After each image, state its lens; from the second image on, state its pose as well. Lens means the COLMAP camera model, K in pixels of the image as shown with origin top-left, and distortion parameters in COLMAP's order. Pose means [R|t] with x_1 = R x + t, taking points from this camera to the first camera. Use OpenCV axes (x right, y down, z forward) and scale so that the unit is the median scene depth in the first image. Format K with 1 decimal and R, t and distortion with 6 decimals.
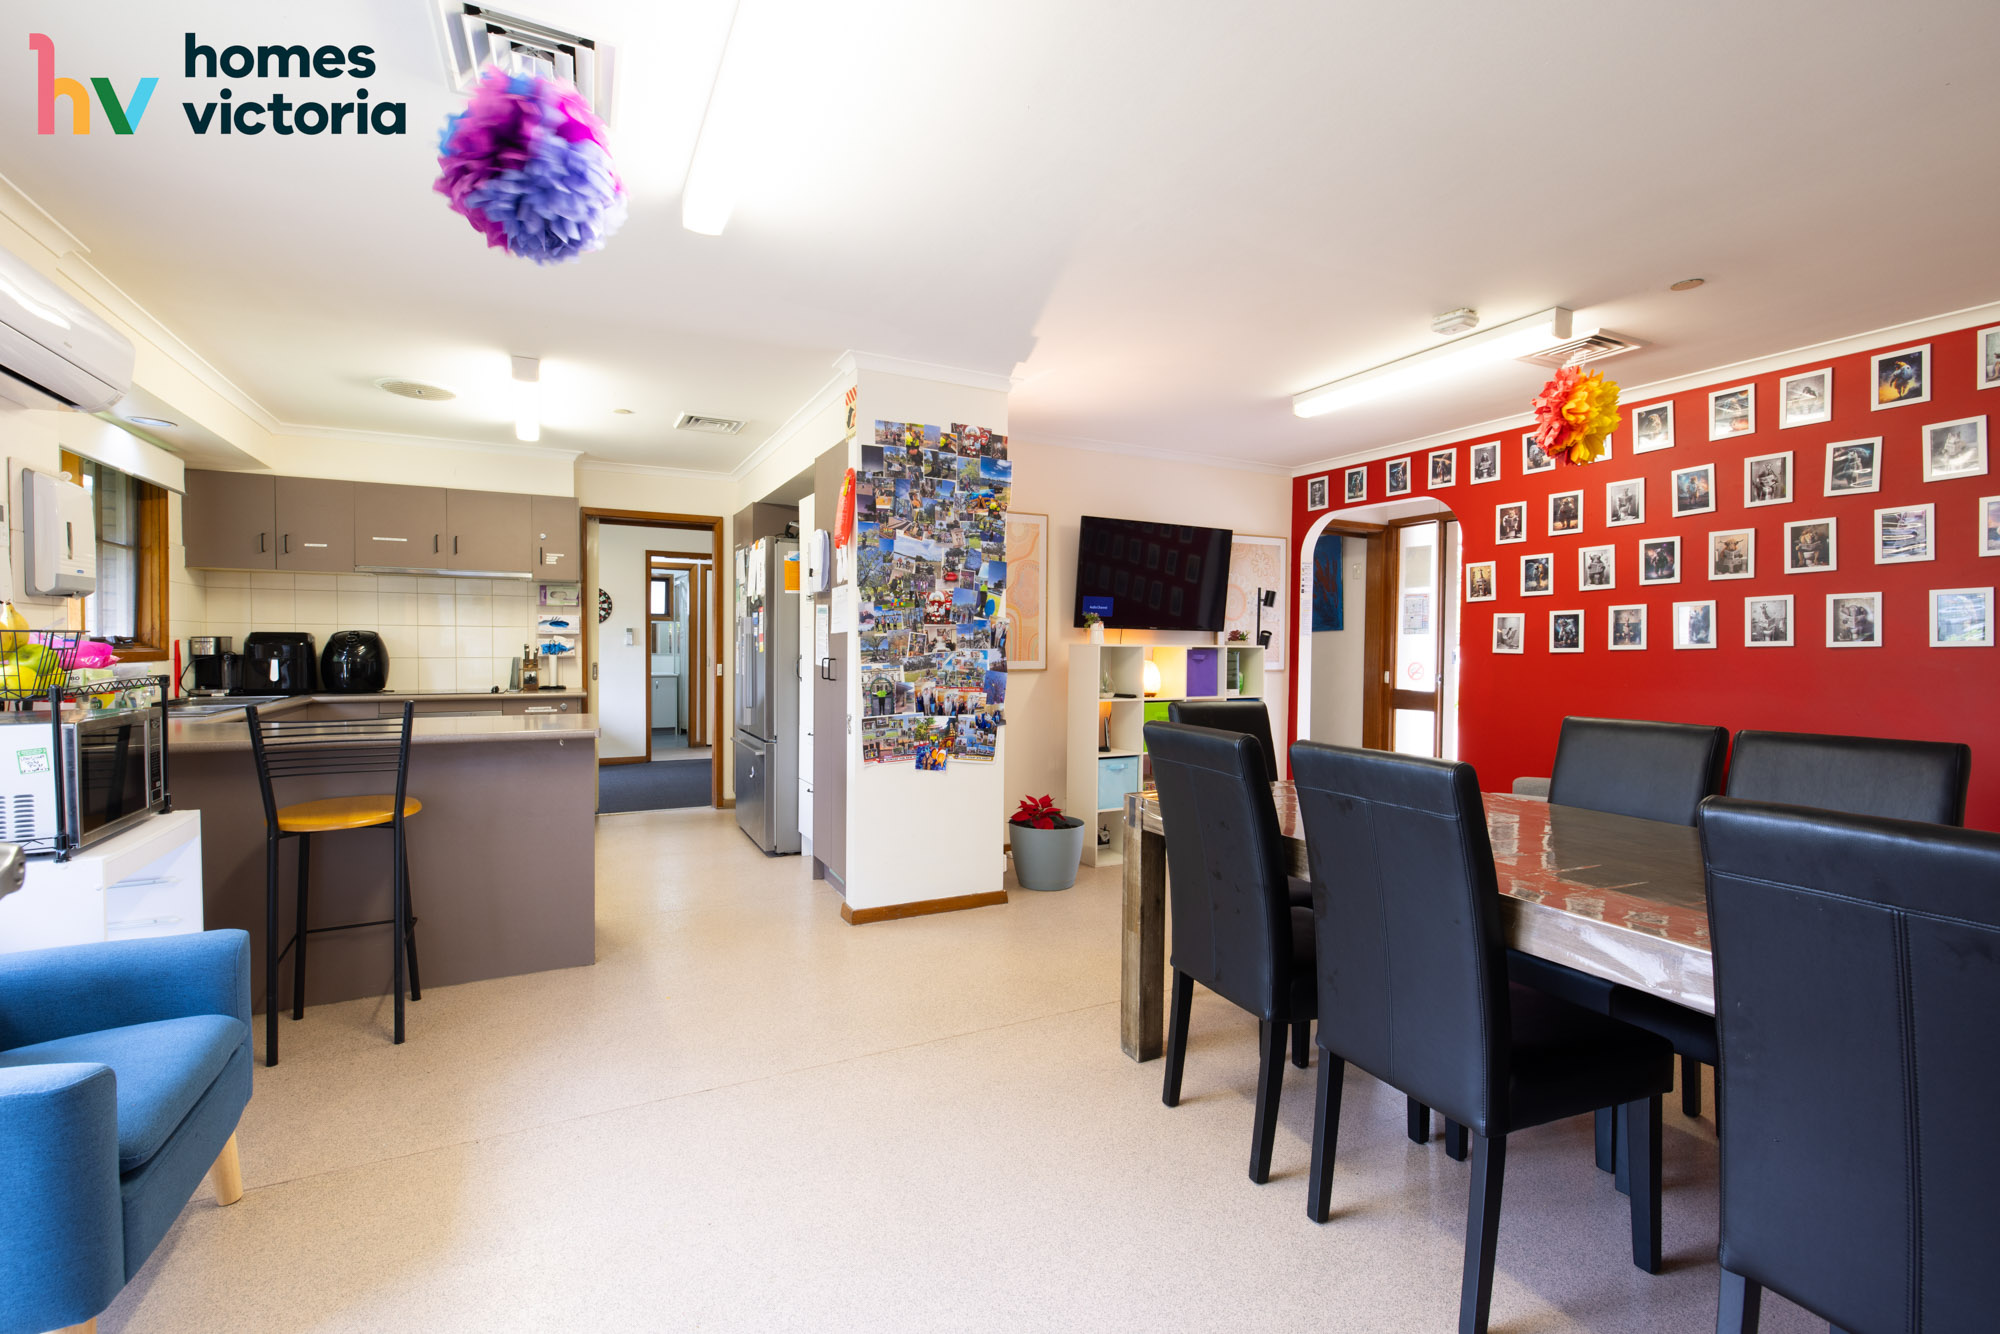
lens RADIAL K [[831.1, 0, 992.2], [0, 831.1, 664.5], [0, 0, 1]] dist [0.001084, -0.000009]
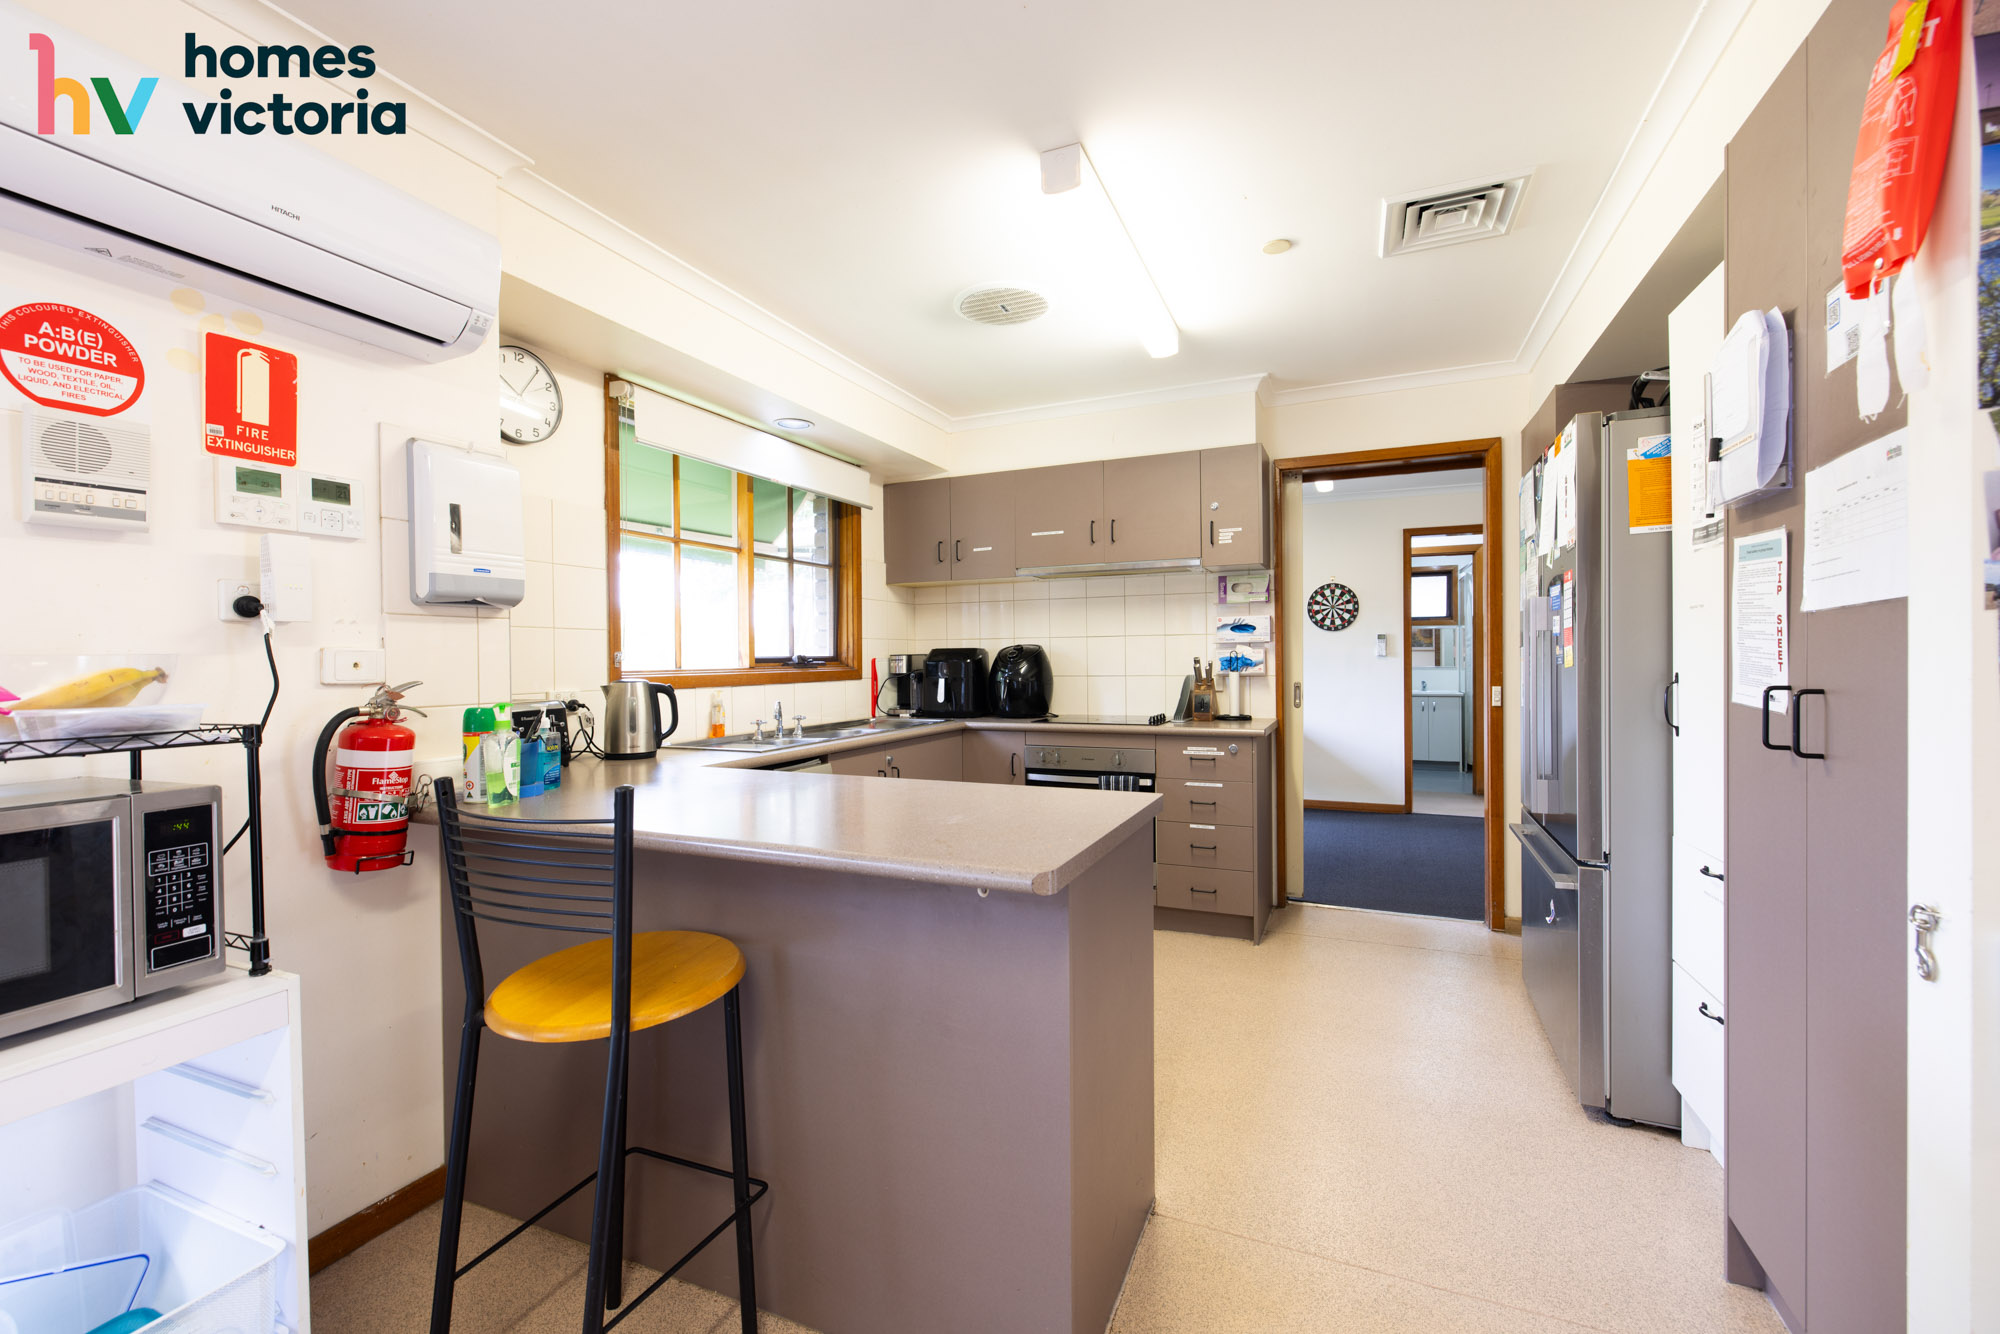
lens RADIAL K [[831.1, 0, 992.2], [0, 831.1, 664.5], [0, 0, 1]] dist [0.001084, -0.000009]
pose [[0.621666, -0.007546, -0.783246, -0.110697], [-0.003378, 0.999918, -0.012314, -0.009494], [0.783275, 0.010301, 0.621590, 0.445648]]
